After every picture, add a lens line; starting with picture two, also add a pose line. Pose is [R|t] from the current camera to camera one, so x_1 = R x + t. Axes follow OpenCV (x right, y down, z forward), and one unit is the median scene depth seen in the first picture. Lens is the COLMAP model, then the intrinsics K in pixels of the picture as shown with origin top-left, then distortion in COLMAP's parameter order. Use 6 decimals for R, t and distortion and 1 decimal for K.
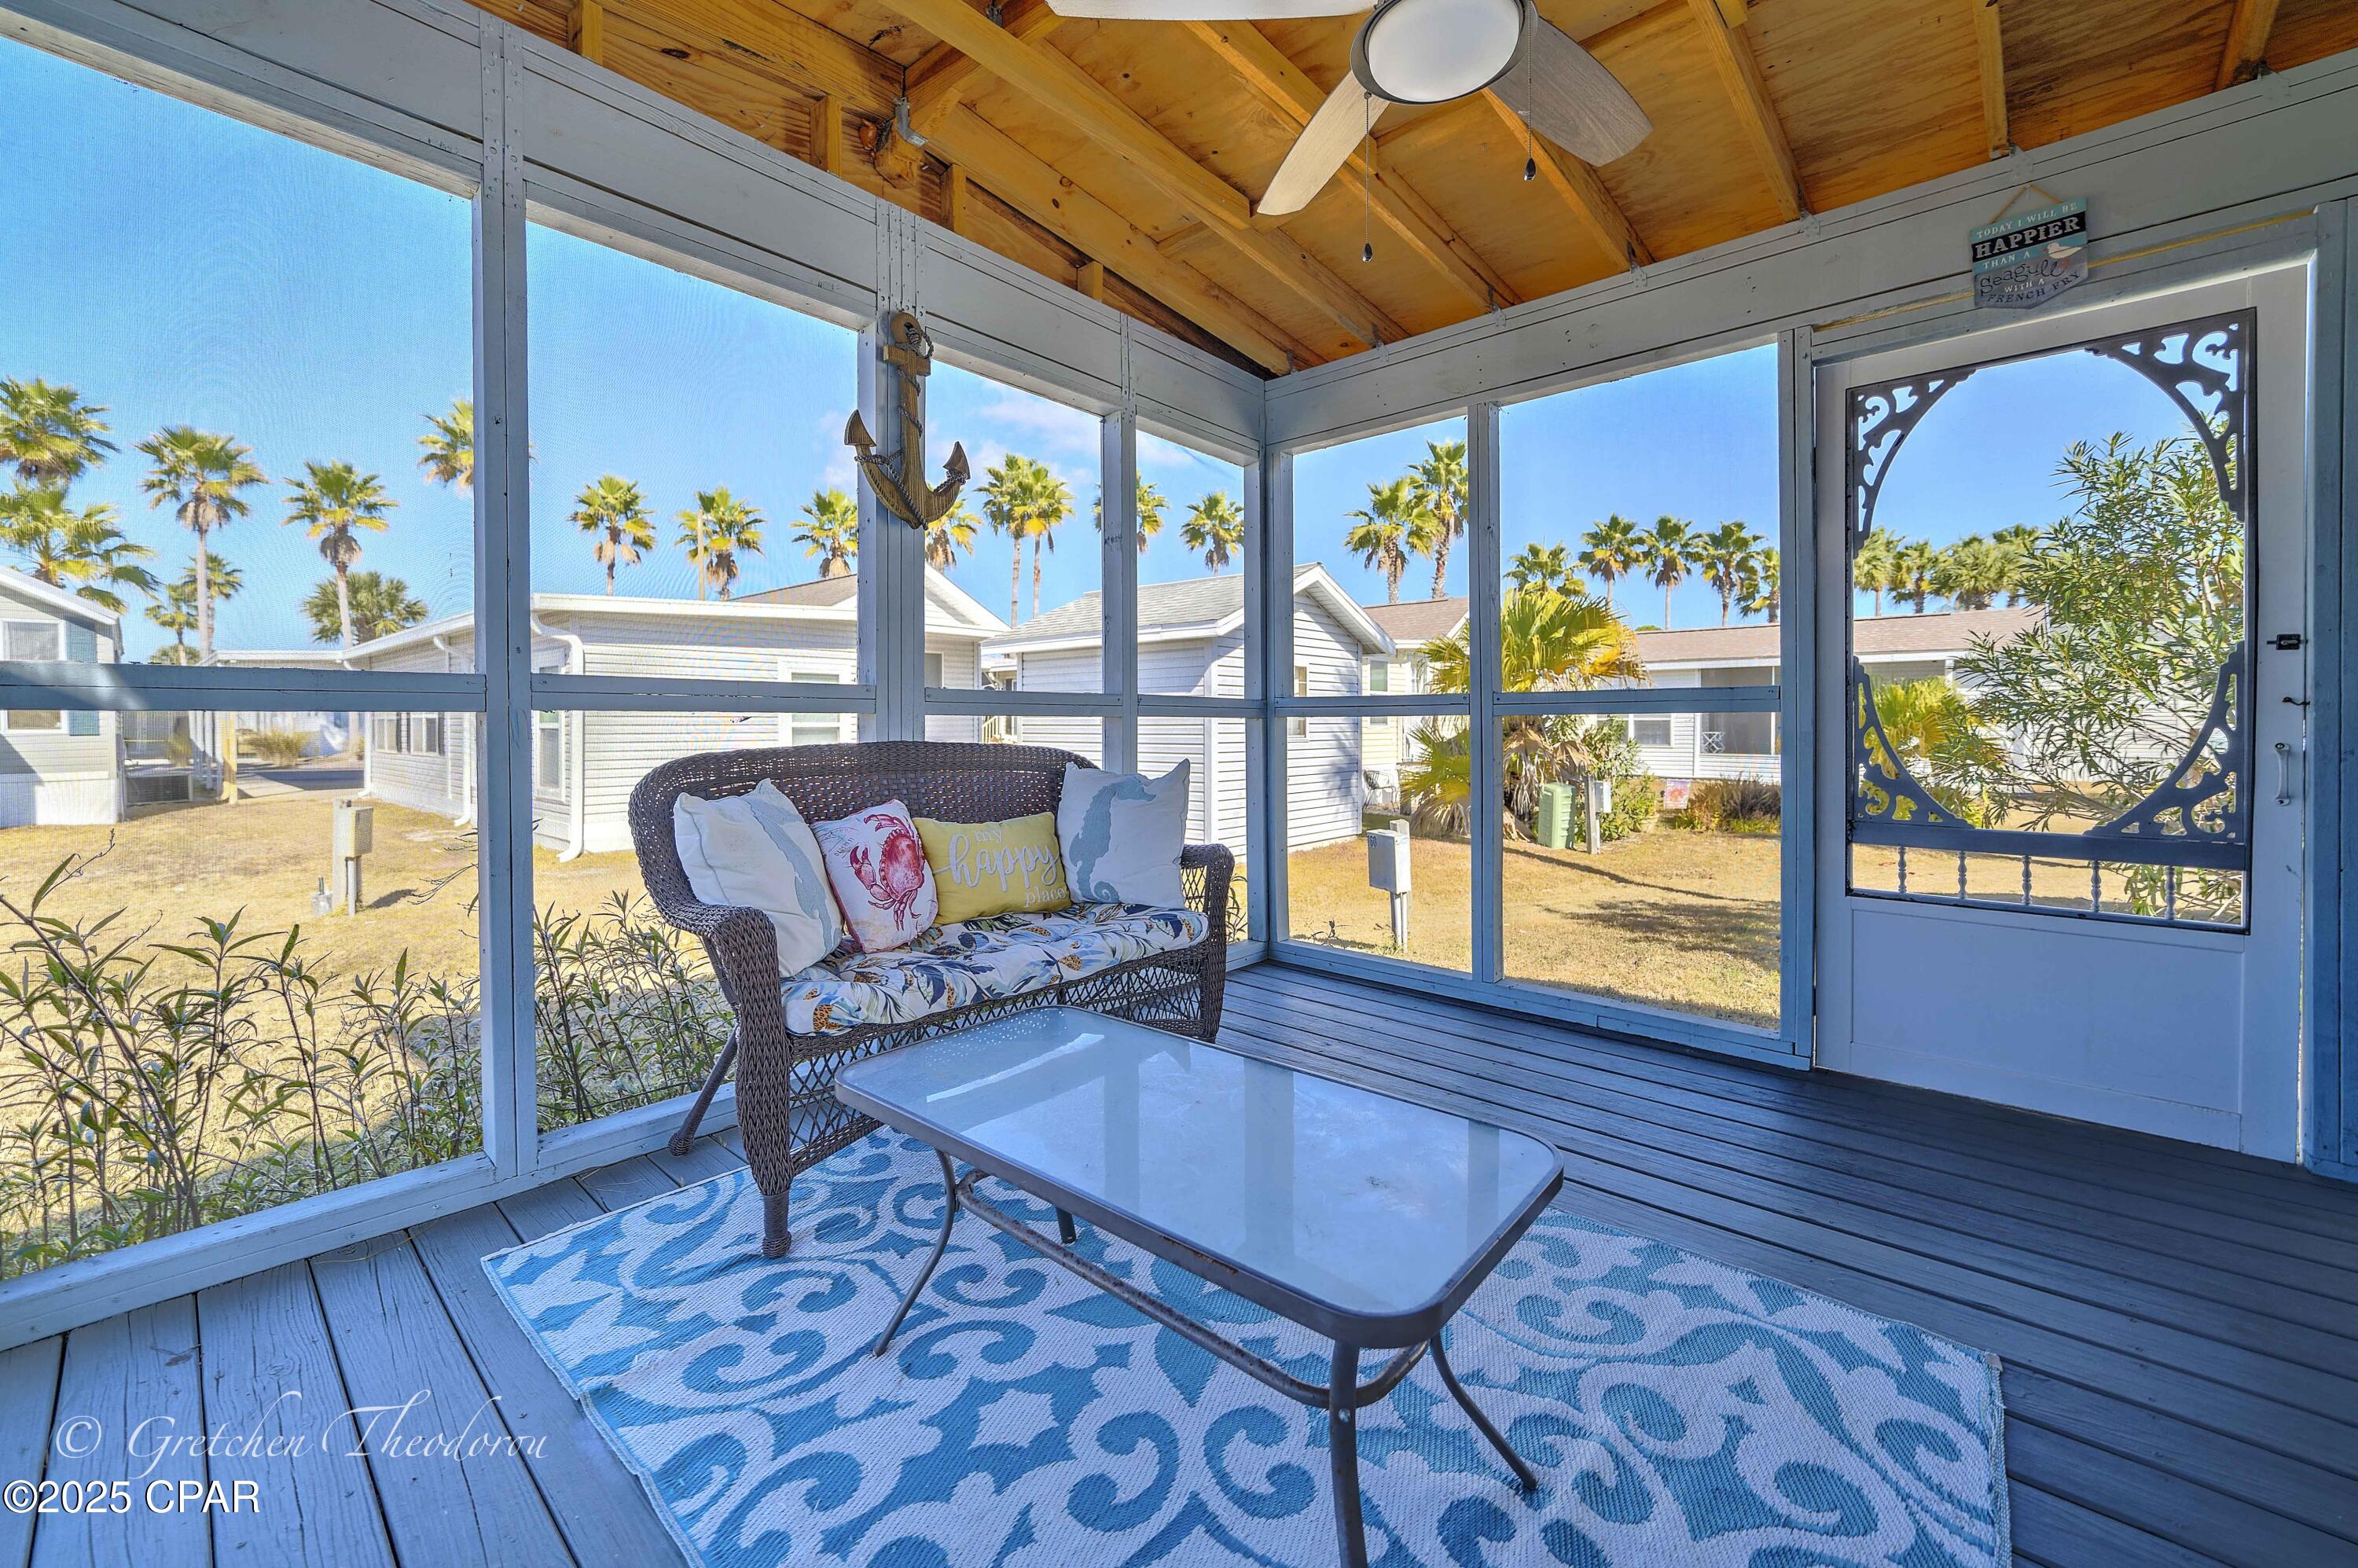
lens RADIAL K [[942.0, 0, 1099.1], [0, 942.0, 738.9], [0, 0, 1]] dist [-0.004432, 0.000541]
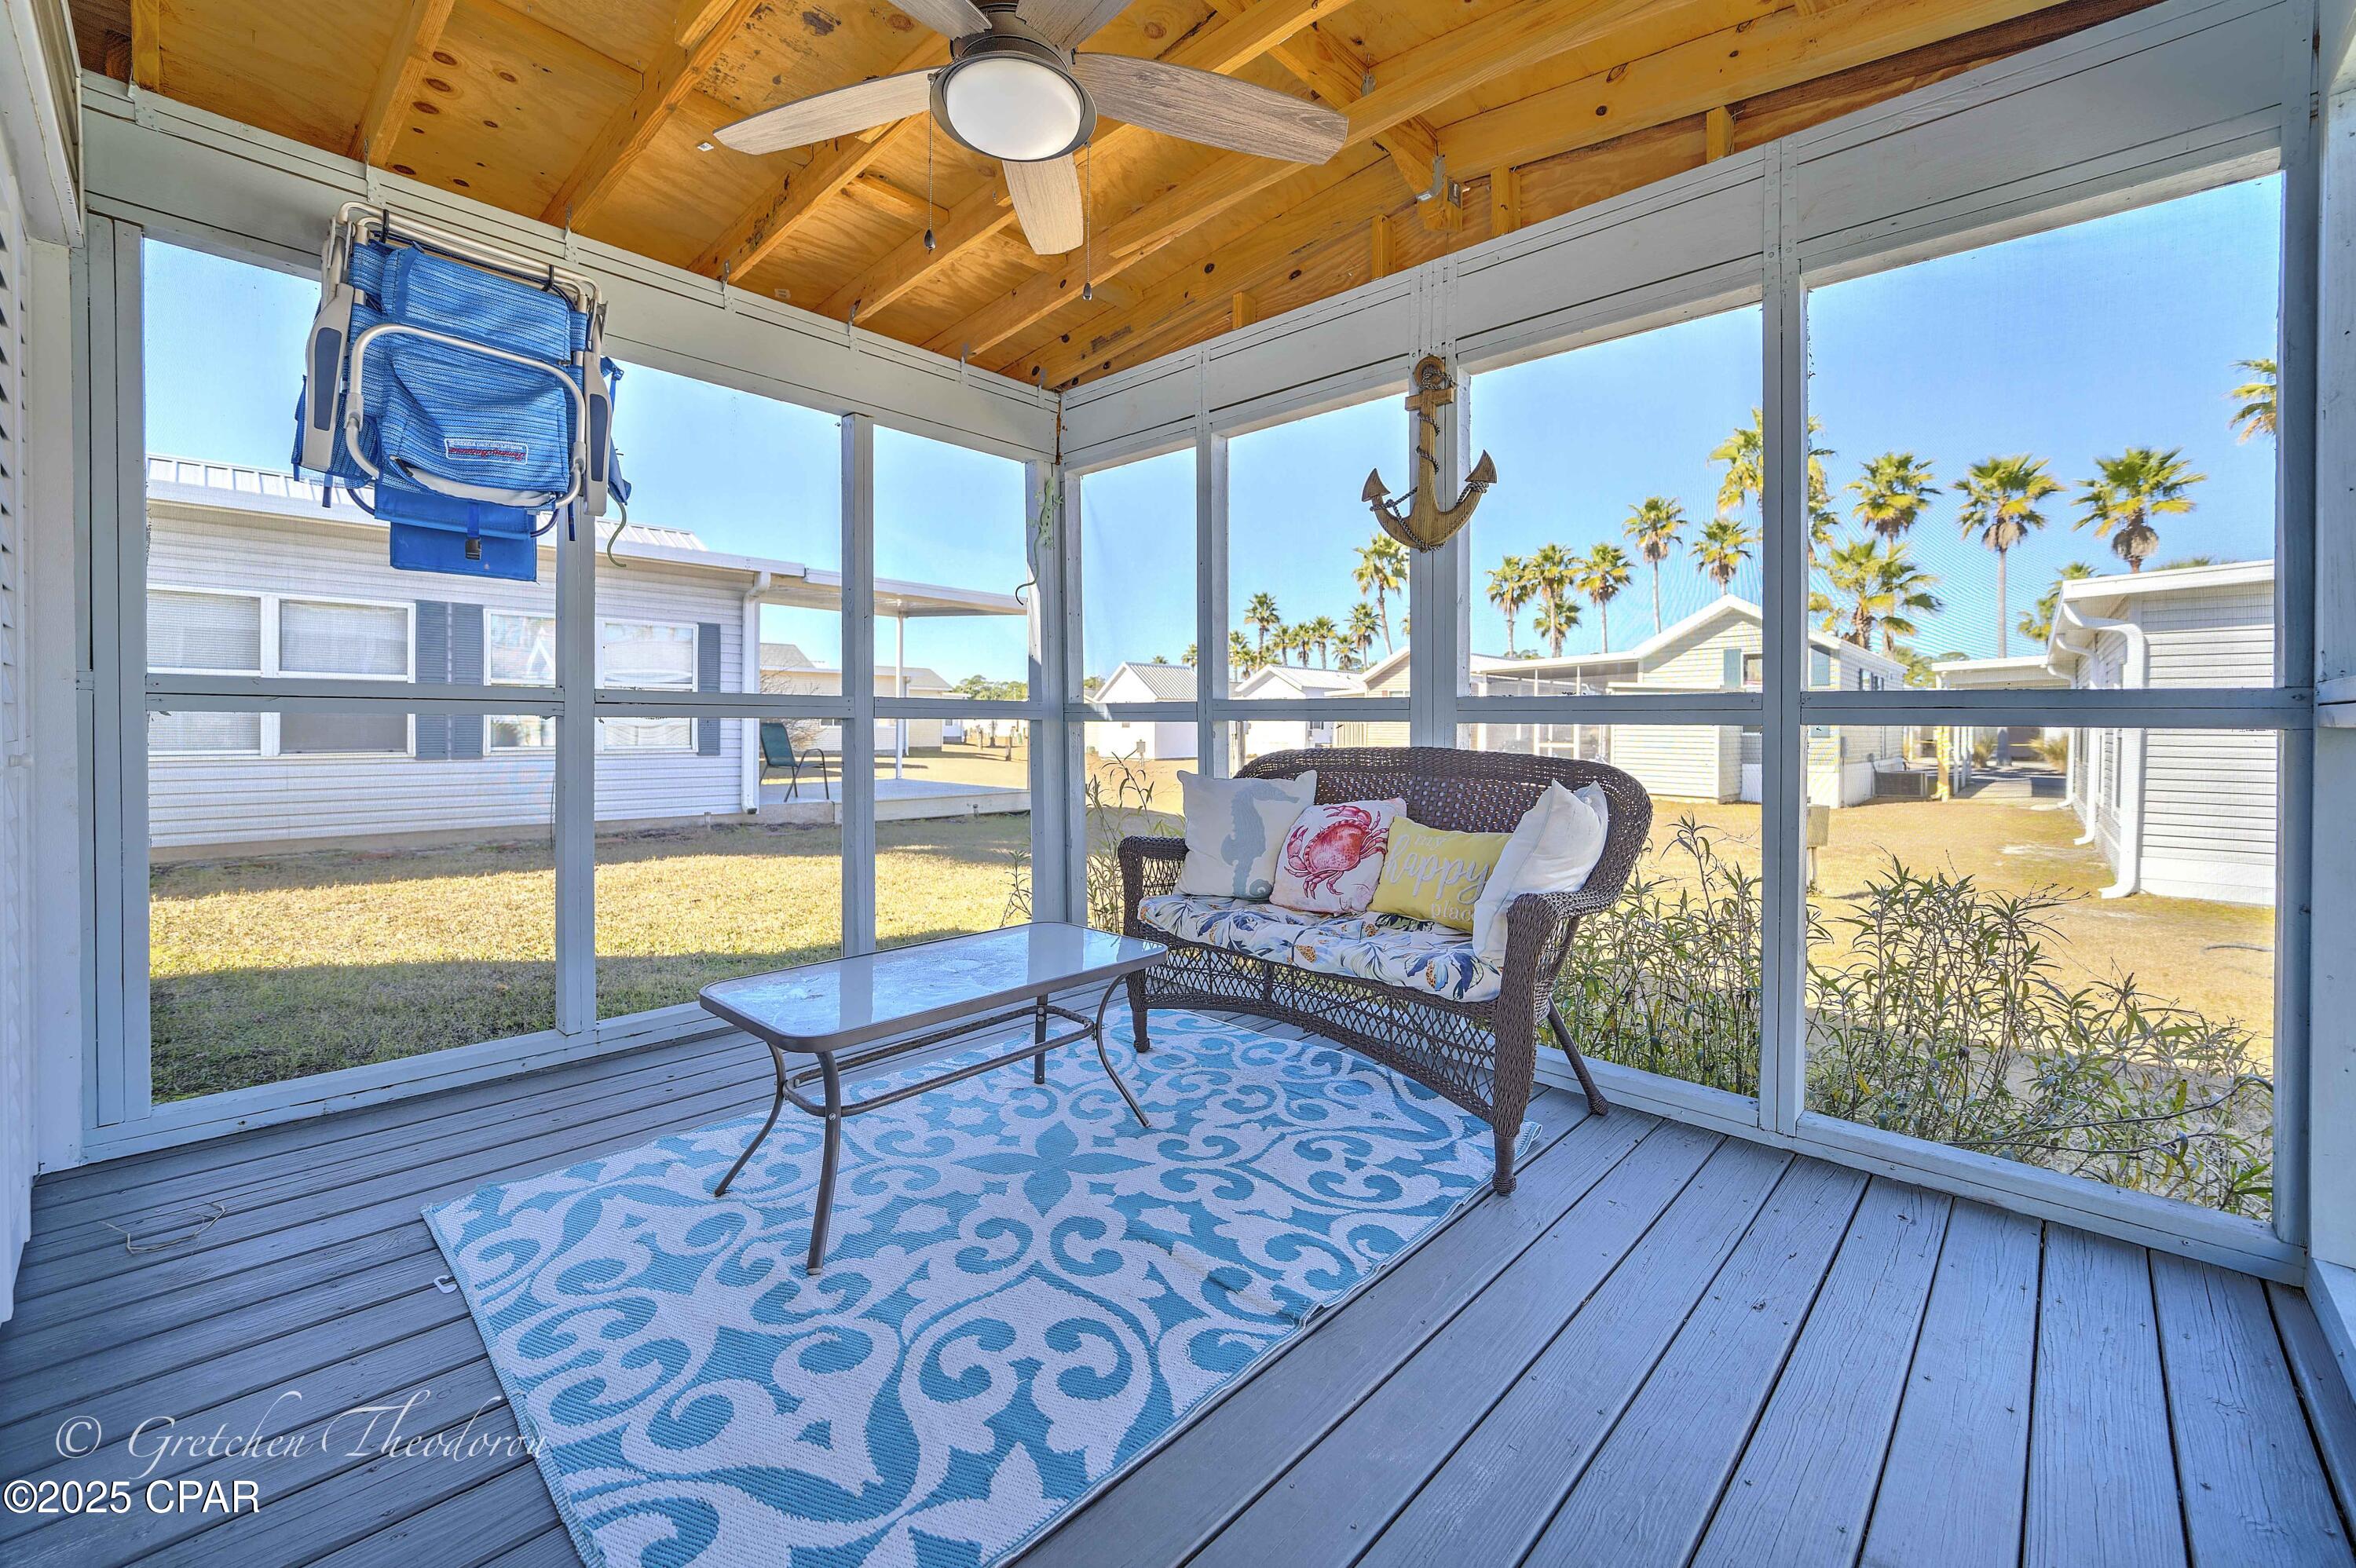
lens RADIAL K [[941.1, 0, 1220.9], [0, 941.1, 732.5], [0, 0, 1]] dist [-0.004432, 0.000541]
pose [[0.032696, 0.010989, -0.999405, 0.910591], [-0.024183, 0.999656, 0.010200, -0.019925], [0.999173, 0.023835, 0.032951, 0.752205]]
